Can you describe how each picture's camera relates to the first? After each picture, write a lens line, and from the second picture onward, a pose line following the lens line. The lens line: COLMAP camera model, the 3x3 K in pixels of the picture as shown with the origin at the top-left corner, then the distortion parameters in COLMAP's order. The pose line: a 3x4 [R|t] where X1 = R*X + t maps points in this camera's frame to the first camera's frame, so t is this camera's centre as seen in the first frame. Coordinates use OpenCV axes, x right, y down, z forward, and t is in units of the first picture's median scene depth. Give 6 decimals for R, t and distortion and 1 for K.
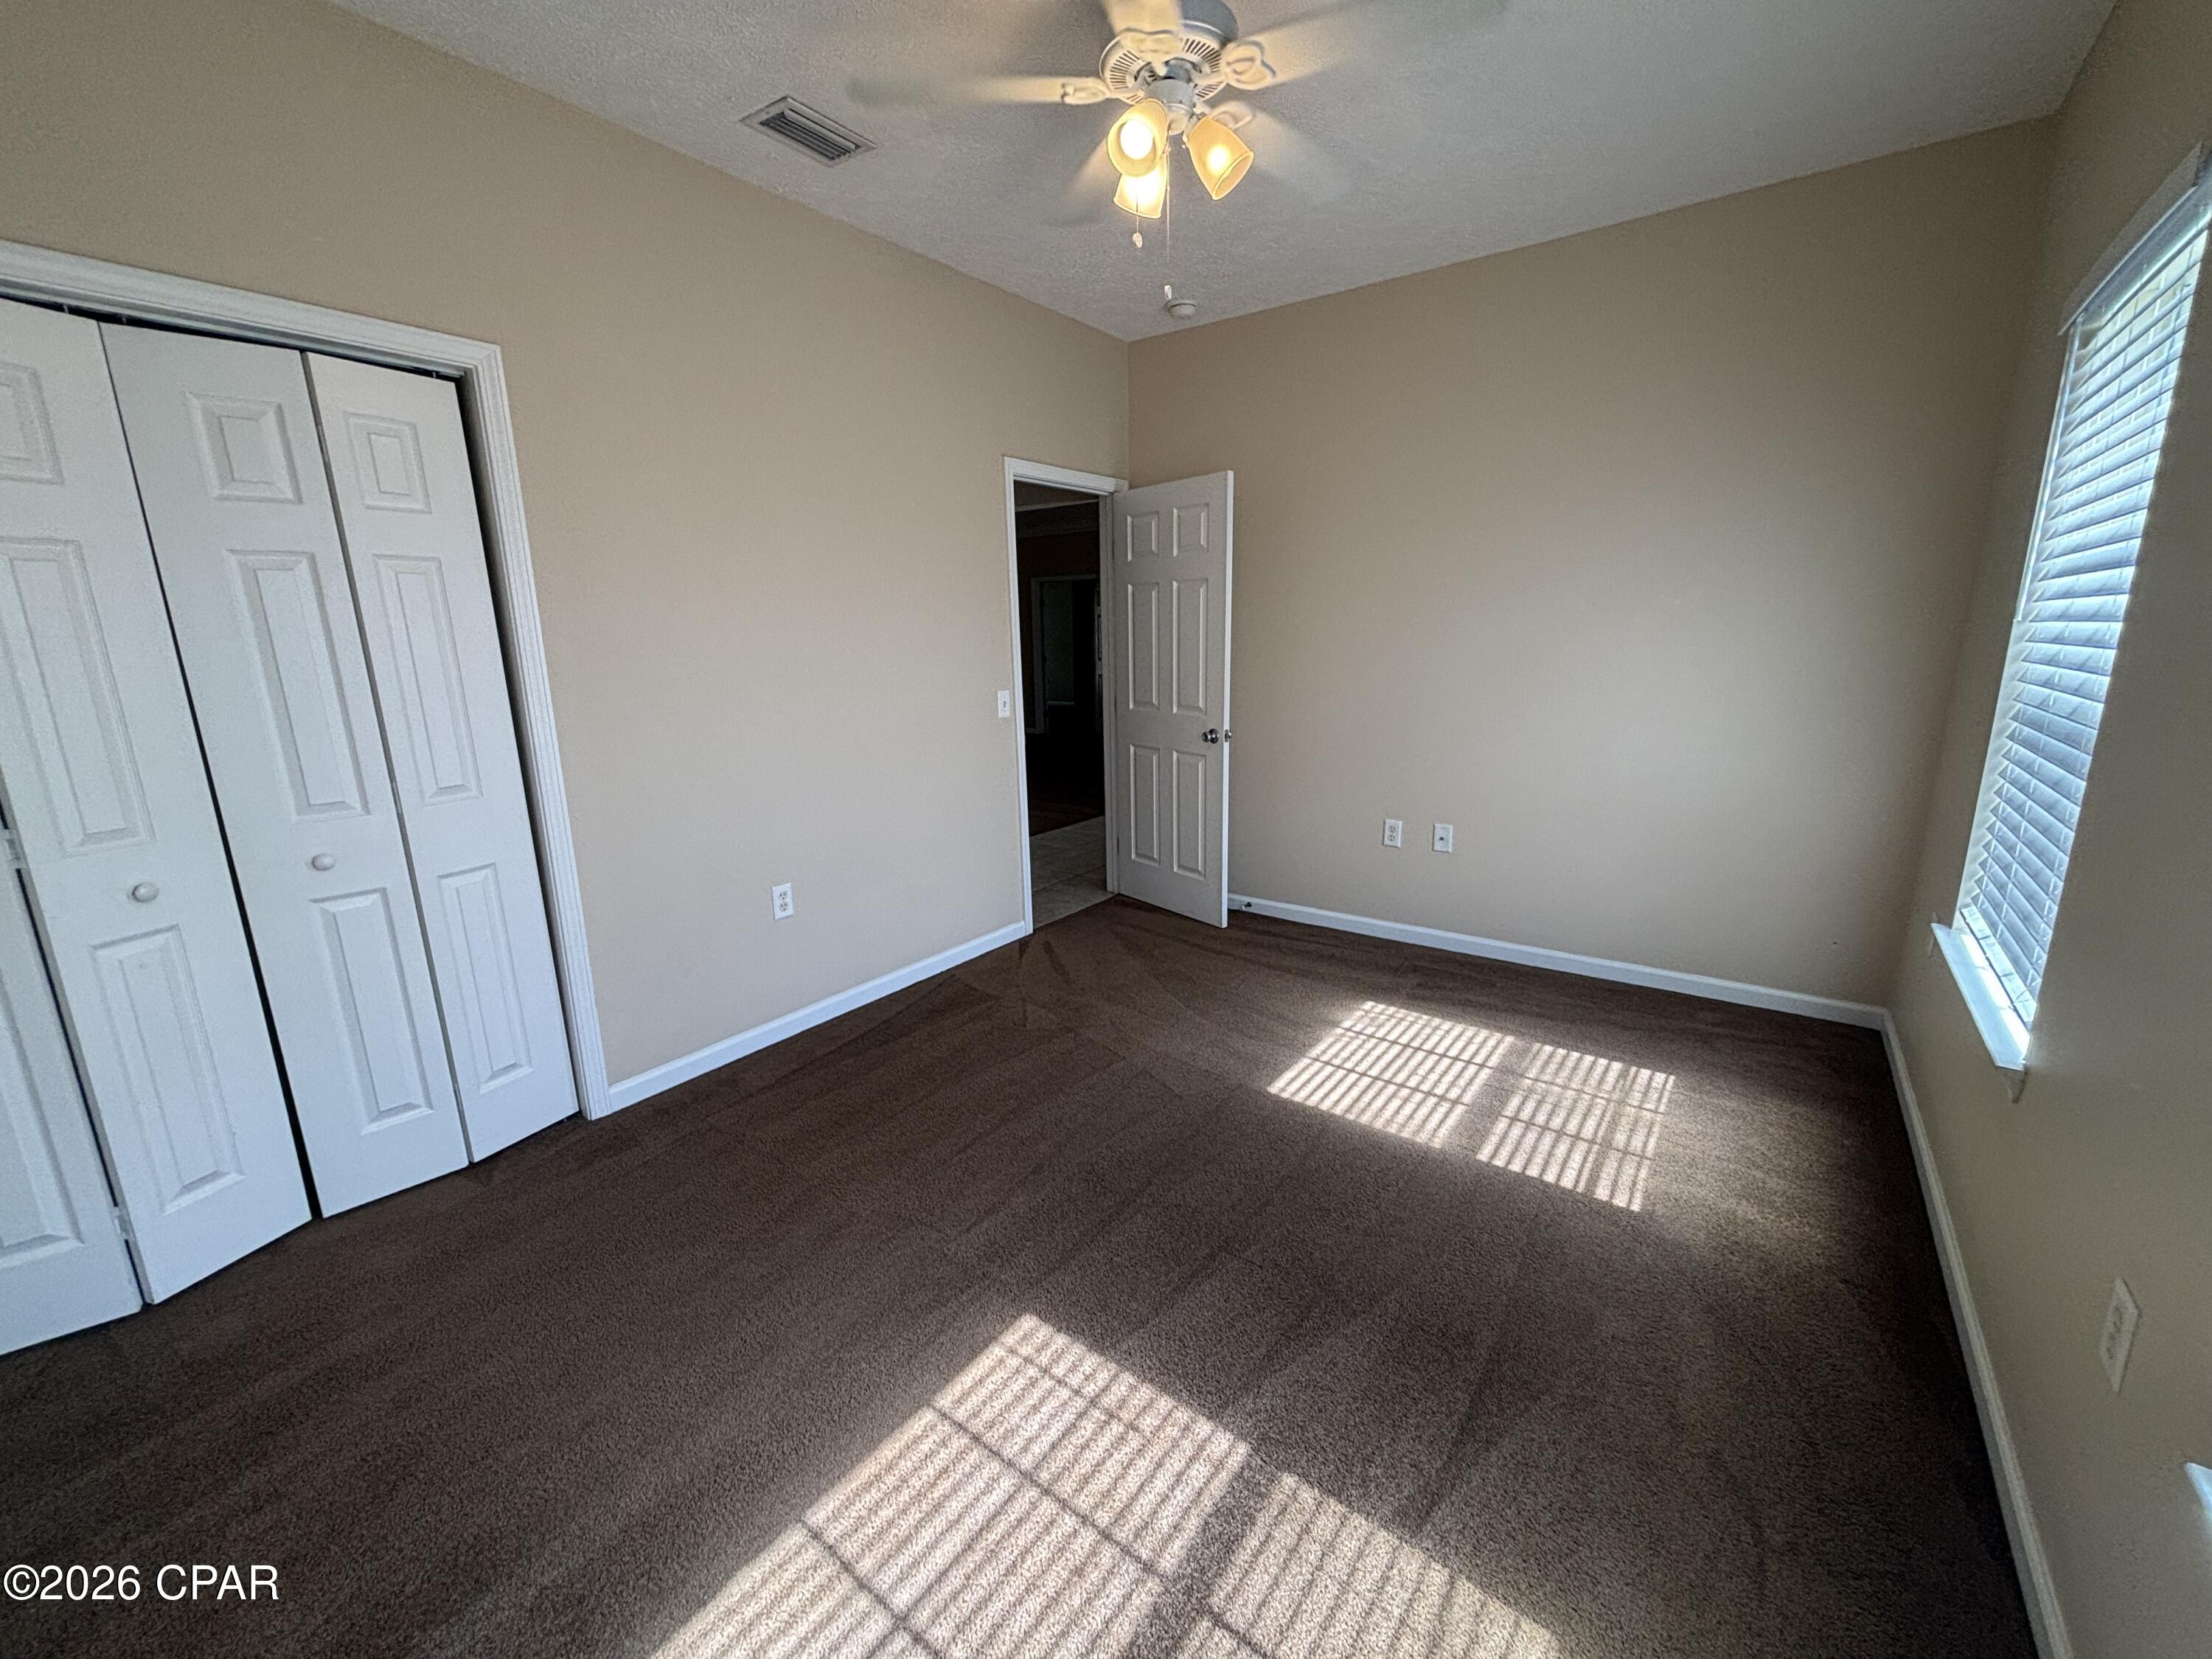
lens RADIAL K [[902.8, 0, 1105.0], [0, 902.8, 829.0], [0, 0, 1]] dist [-0.000358, -0.000117]
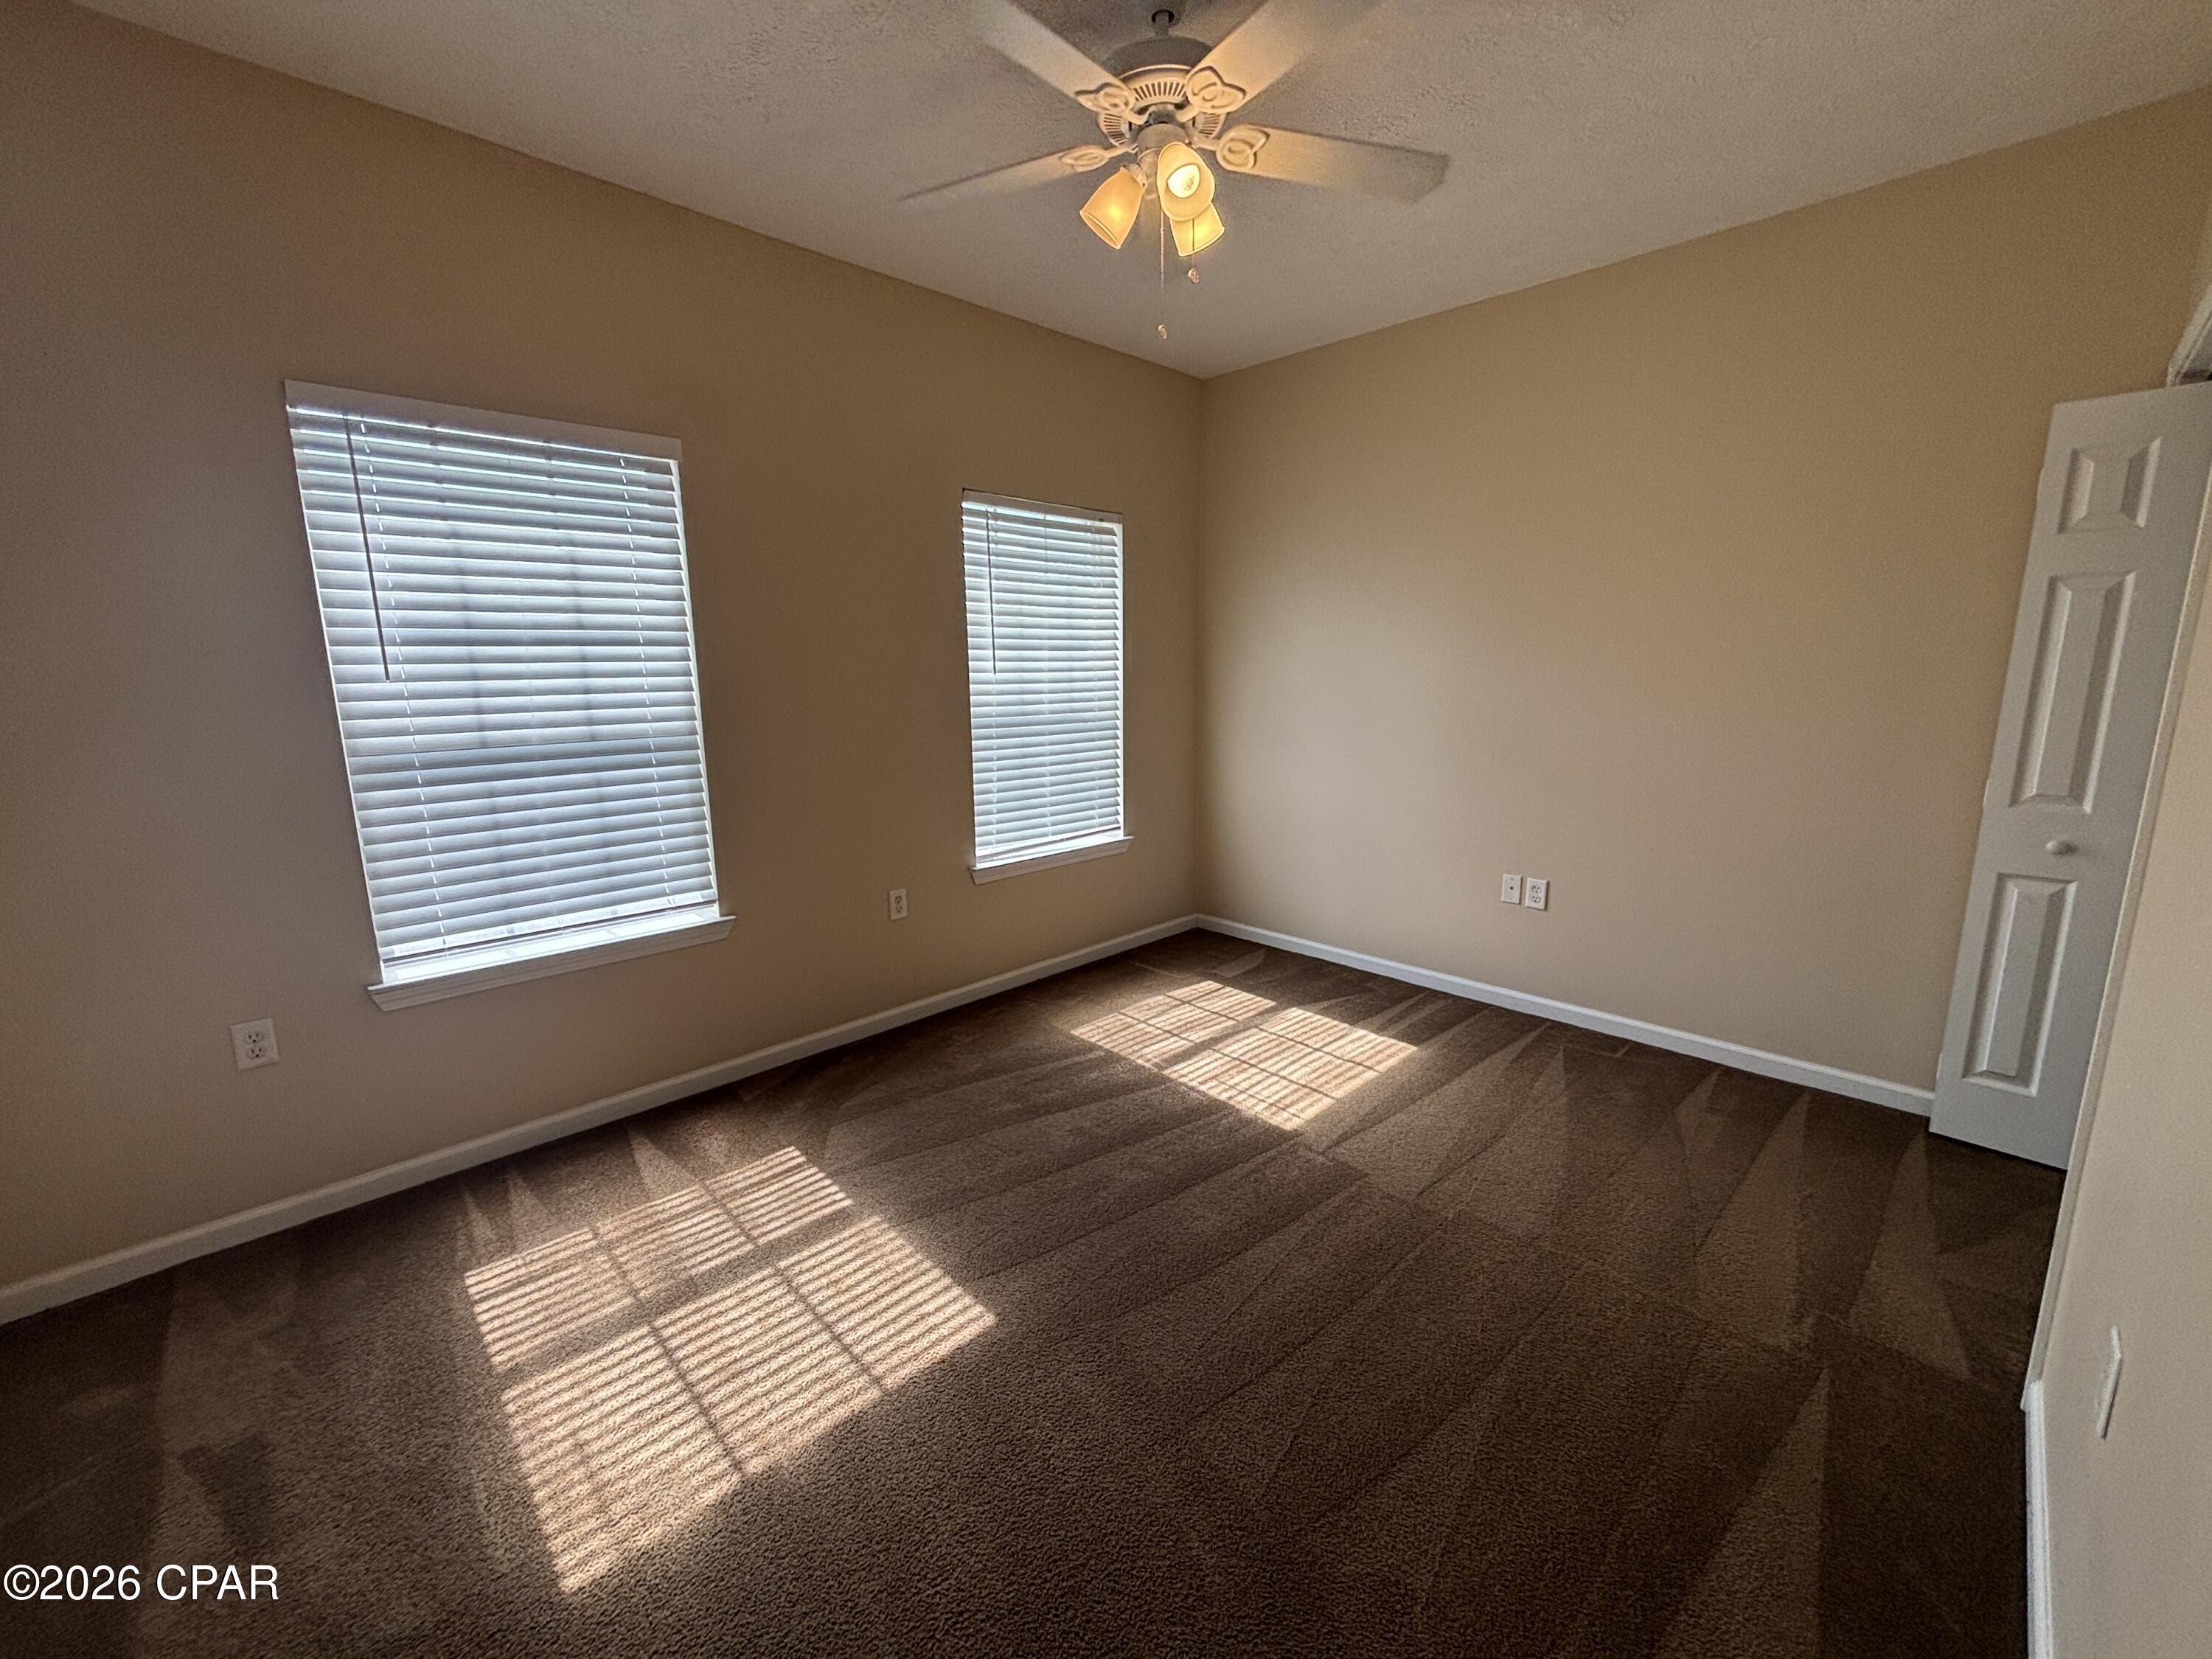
lens RADIAL K [[895.3, 0, 1103.6], [0, 895.3, 828.2], [0, 0, 1]] dist [0.020992, -0.000442]
pose [[-0.986977, -0.003881, 0.160814, -0.015701], [0.060008, 0.918662, 0.390461, -0.336879], [-0.149249, 0.395026, -0.906465, 1.482153]]
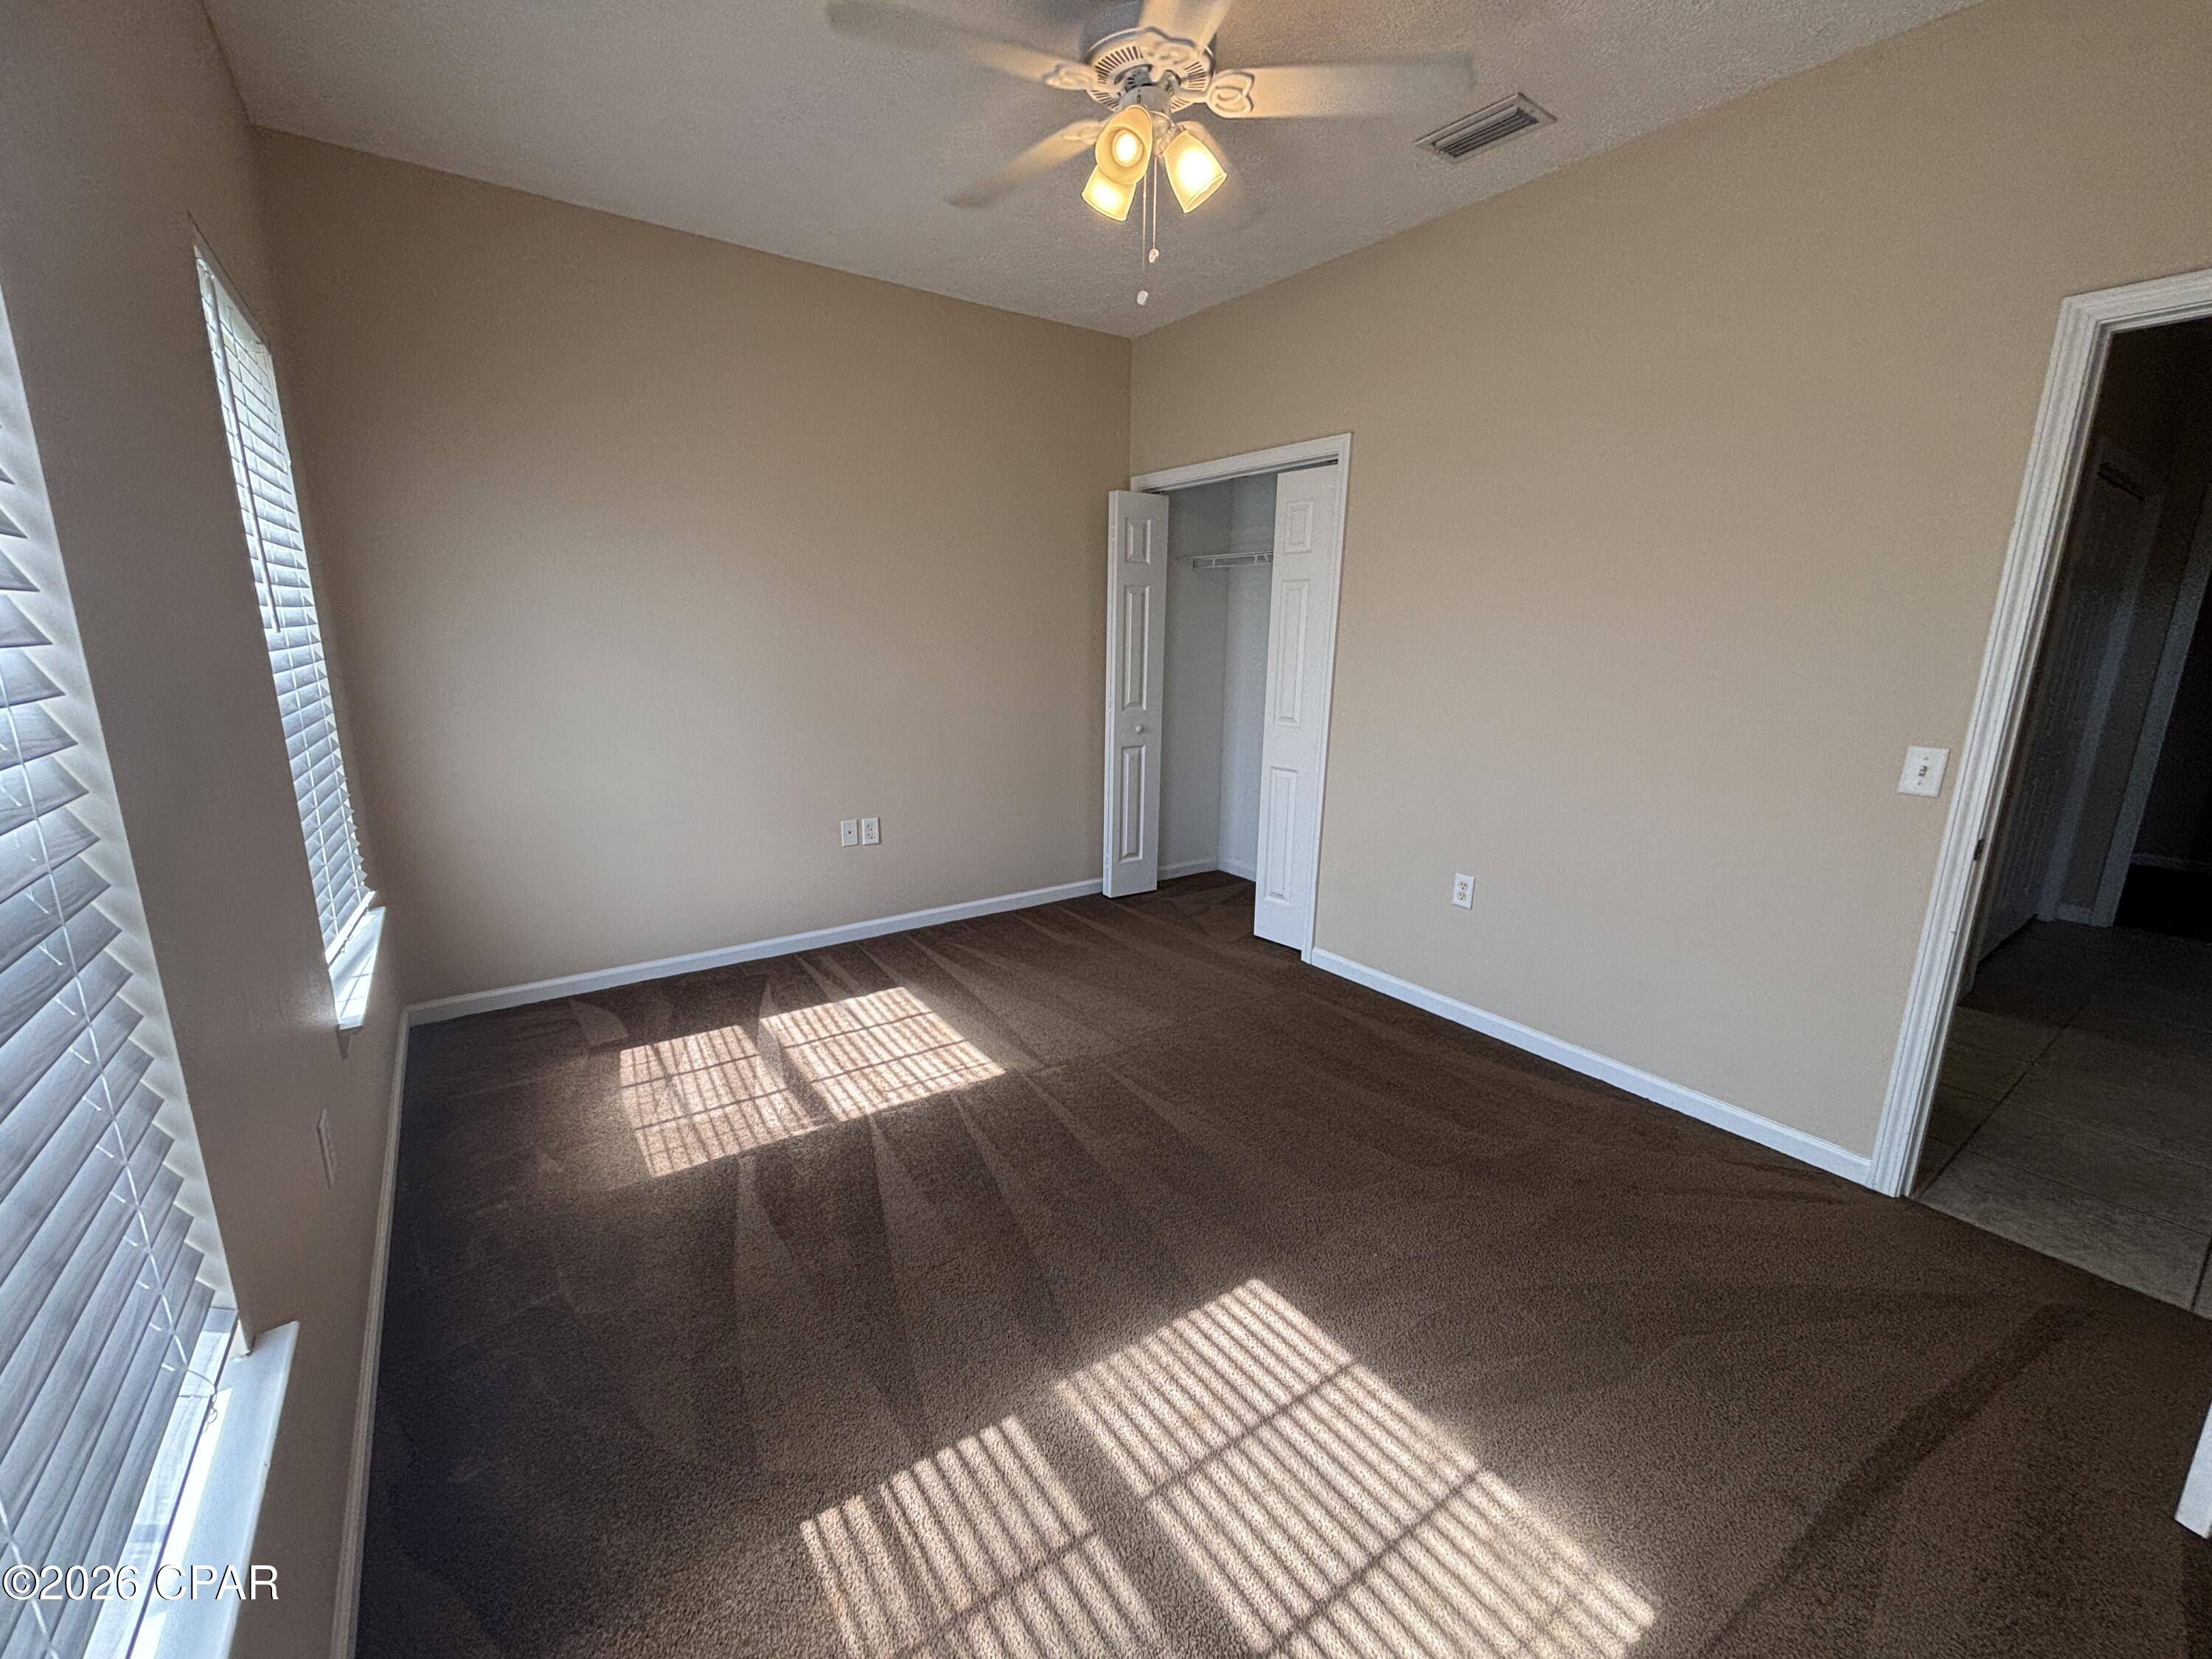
lens RADIAL K [[895.3, 0, 1103.6], [0, 895.3, 828.2], [0, 0, 1]] dist [0.020992, -0.000442]
pose [[-0.311451, 0.222640, -0.923813, 0.804793], [-0.218628, 0.929298, 0.297669, -0.231055], [0.924770, 0.294681, -0.240756, 0.957684]]
